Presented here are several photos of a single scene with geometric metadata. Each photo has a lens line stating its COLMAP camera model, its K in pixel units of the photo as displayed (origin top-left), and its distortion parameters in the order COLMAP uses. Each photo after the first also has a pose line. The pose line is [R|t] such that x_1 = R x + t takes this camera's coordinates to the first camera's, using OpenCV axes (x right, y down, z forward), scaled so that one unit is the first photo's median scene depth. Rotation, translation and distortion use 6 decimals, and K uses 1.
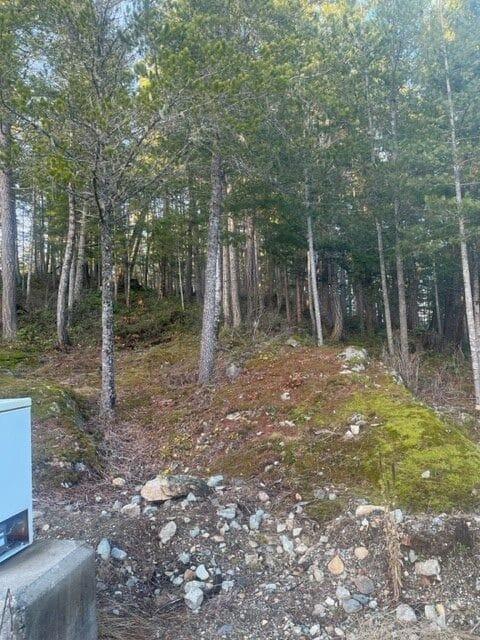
lens RADIAL K [[492.6, 0, 237.5], [0, 492.6, 321.6], [0, 0, 1]] dist [0.081443, -0.113581]
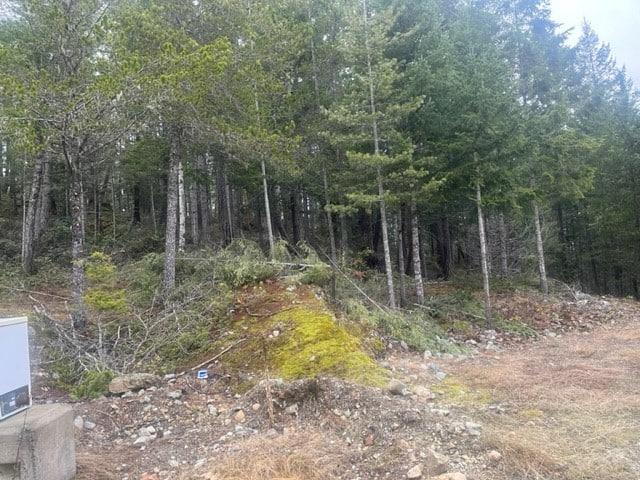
lens RADIAL K [[492.6, 0, 324.4], [0, 492.6, 244.3], [0, 0, 1]] dist [0.081443, -0.113581]
pose [[0.978670, -0.013335, 0.205008, 0.107702], [0.012350, 0.999905, 0.006083, -0.043237], [-0.205069, -0.003421, 0.978741, -0.436001]]
